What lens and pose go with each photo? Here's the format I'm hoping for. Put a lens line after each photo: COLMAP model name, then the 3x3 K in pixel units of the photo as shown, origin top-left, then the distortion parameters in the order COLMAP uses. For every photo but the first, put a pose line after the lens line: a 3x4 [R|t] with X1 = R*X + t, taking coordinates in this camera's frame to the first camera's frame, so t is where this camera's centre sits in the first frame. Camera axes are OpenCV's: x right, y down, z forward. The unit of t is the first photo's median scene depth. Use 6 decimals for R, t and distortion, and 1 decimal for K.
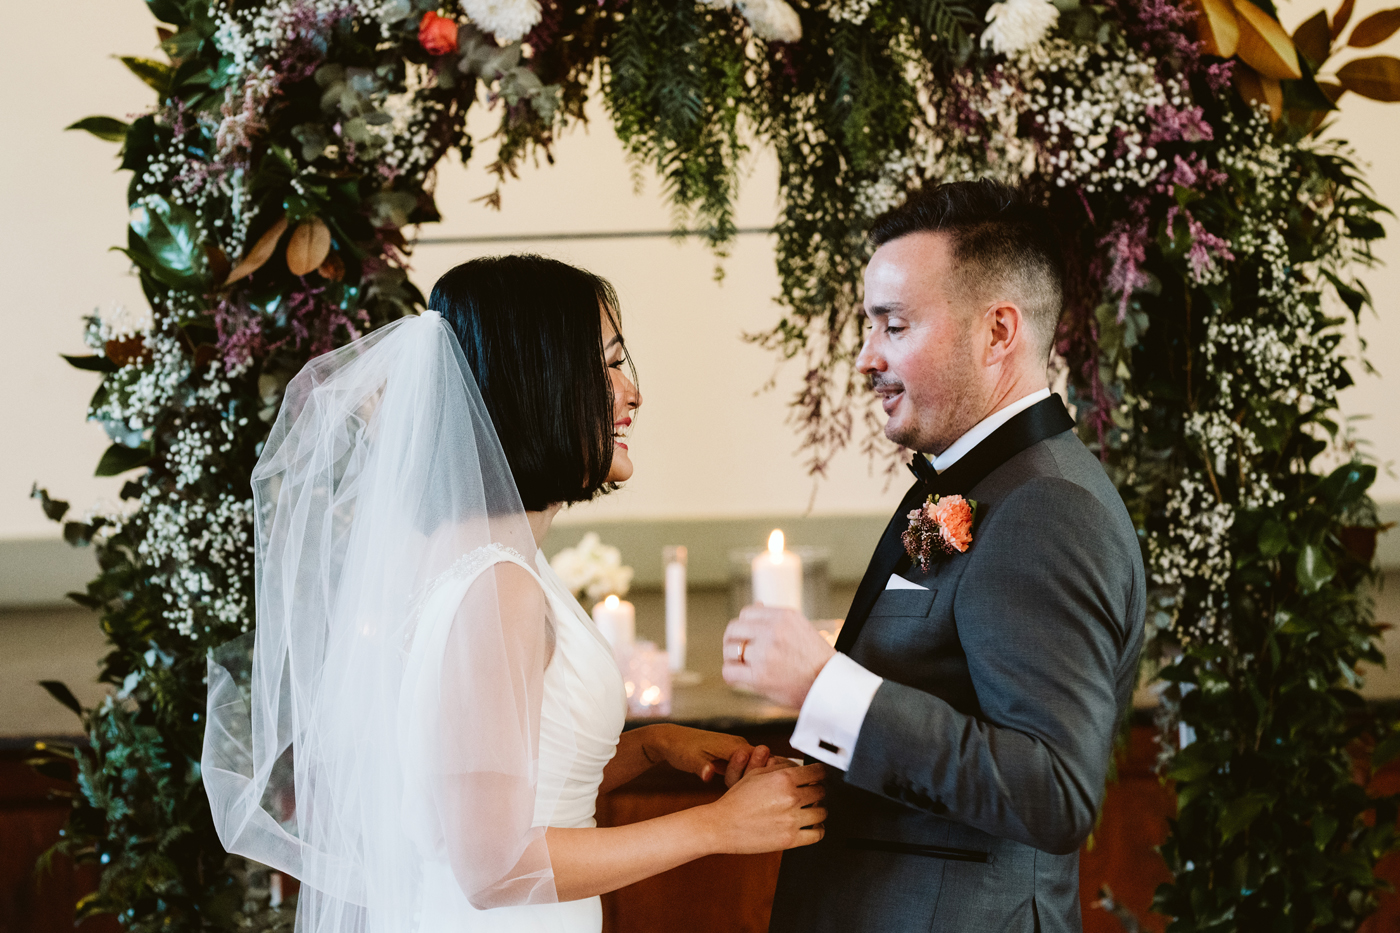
lens RADIAL K [[3401.2, 0, 698.1], [0, 3401.2, 464.4], [0, 0, 1]] dist [-0.049971, 0.000000]
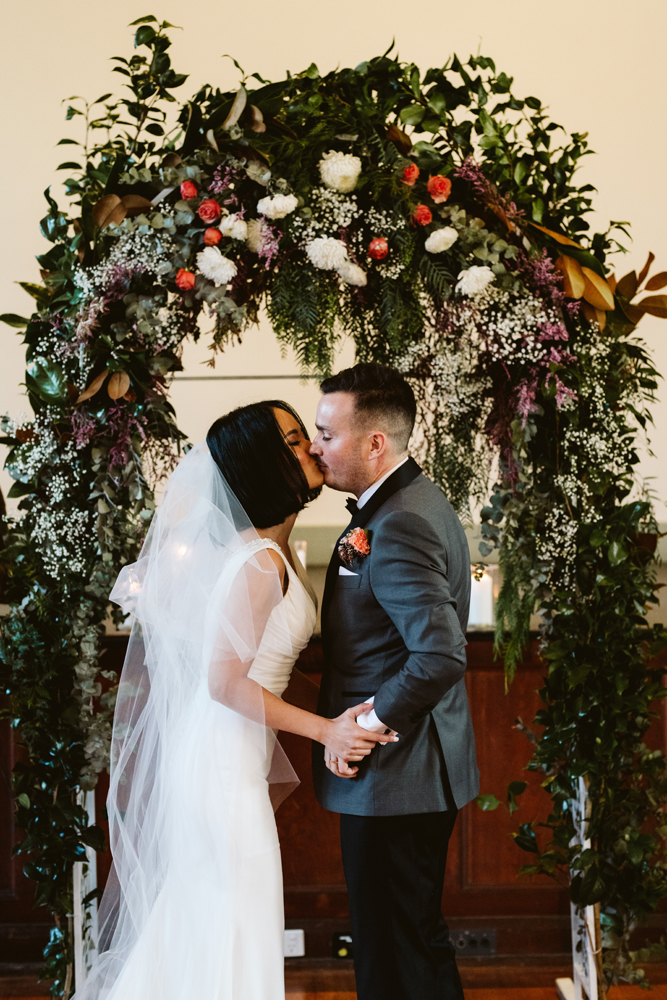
lens RADIAL K [[2429.4, 0, 334.8], [0, 2429.4, 501.4], [0, 0, 1]] dist [-0.049971, 0.000000]
pose [[0.999858, 0.016243, 0.004597, 0.007091], [-0.016260, 0.999860, 0.003874, -0.002972], [-0.004534, -0.003948, 0.999982, -0.427026]]
